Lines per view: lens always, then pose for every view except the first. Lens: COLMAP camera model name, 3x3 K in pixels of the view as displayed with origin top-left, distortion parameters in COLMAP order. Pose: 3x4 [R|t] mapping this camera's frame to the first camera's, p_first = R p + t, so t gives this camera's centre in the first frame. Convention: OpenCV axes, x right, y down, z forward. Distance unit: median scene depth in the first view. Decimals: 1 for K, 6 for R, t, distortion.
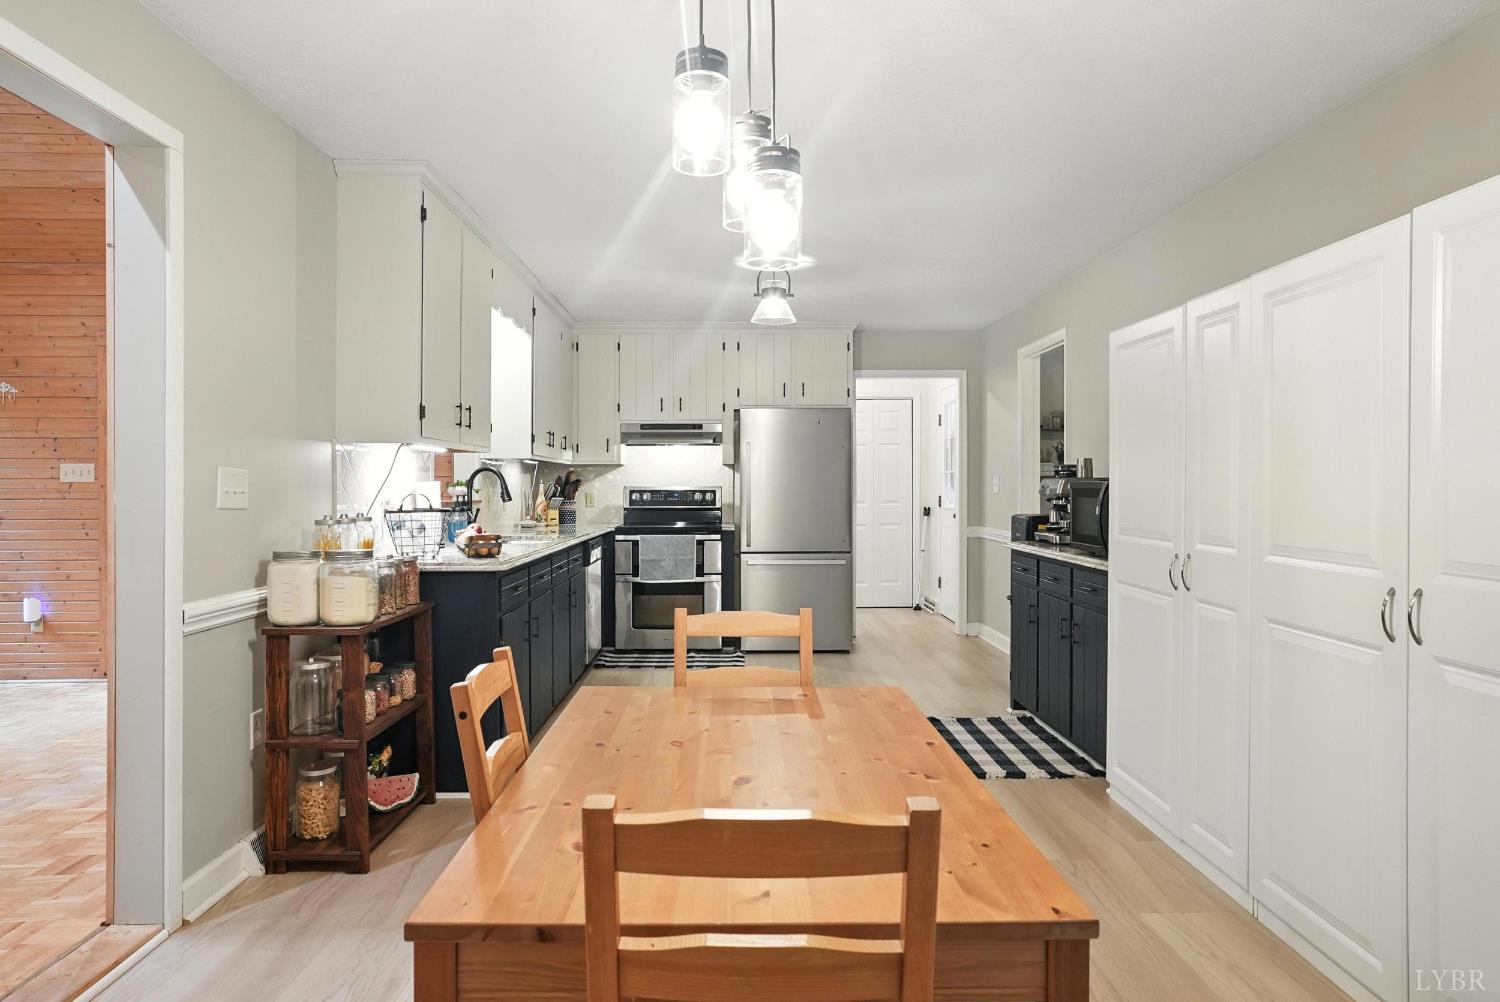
lens RADIAL K [[972.9, 0, 750.0], [0, 972.9, 501.0], [0, 0, 1]] dist [-0.000408, 0.001256]
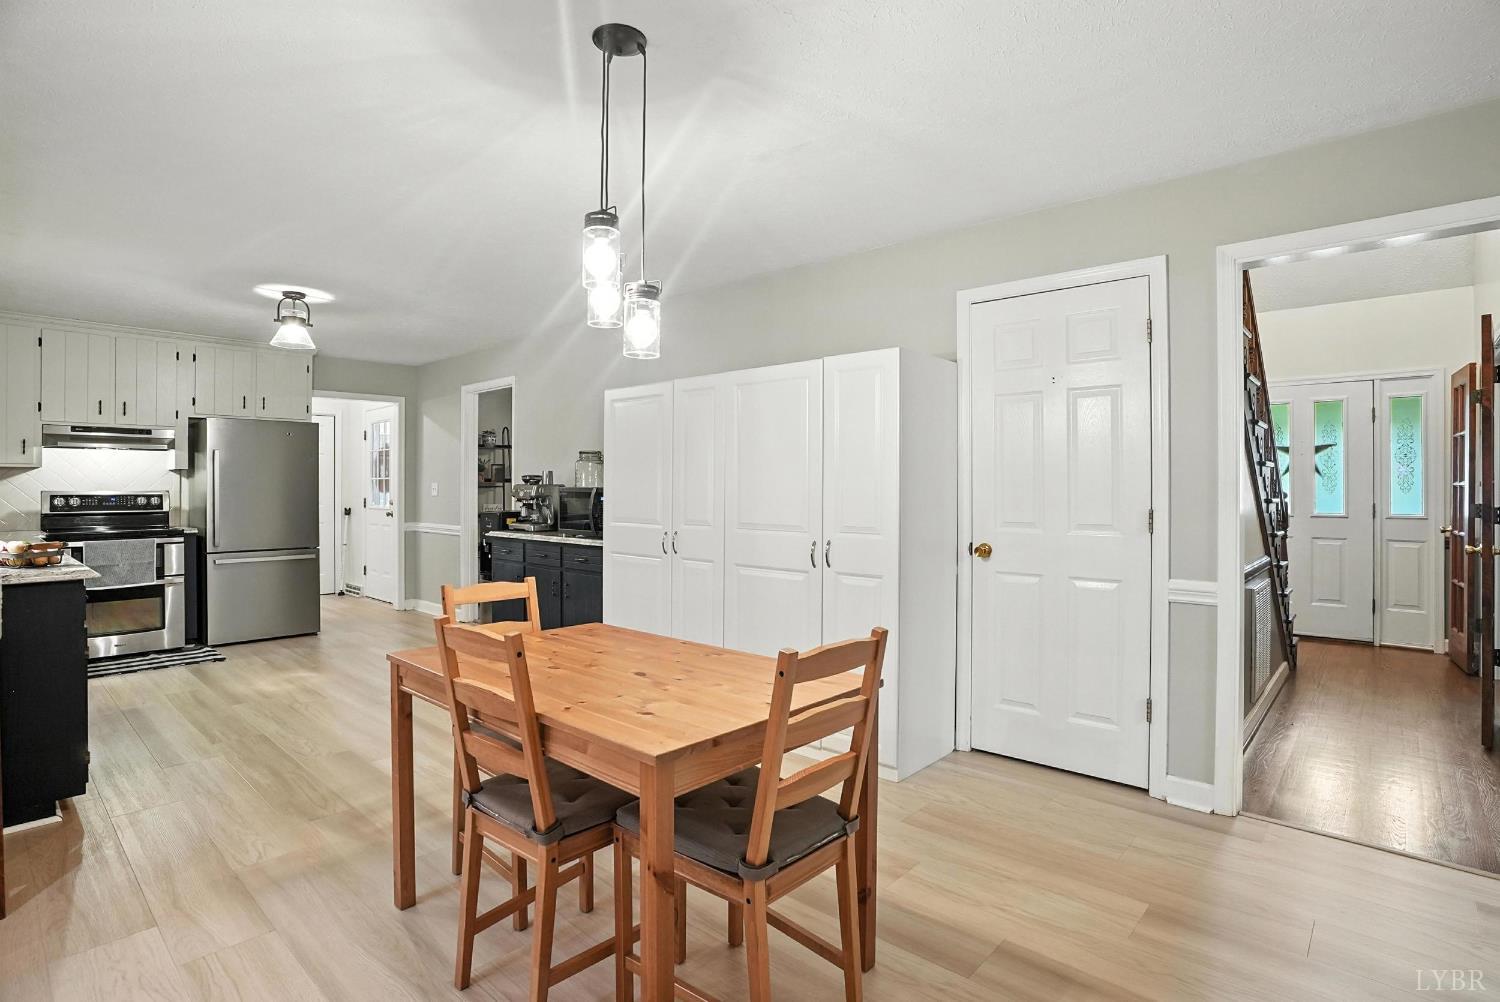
lens RADIAL K [[766.6, 0, 750.0], [0, 766.6, 501.0], [0, 0, 1]] dist [-0.001489, 0.000565]
pose [[0.703105, -0.010926, 0.711002, -0.184895], [0.011410, 0.999927, 0.004083, -0.000628], [-0.710995, 0.005242, 0.703178, -0.006930]]
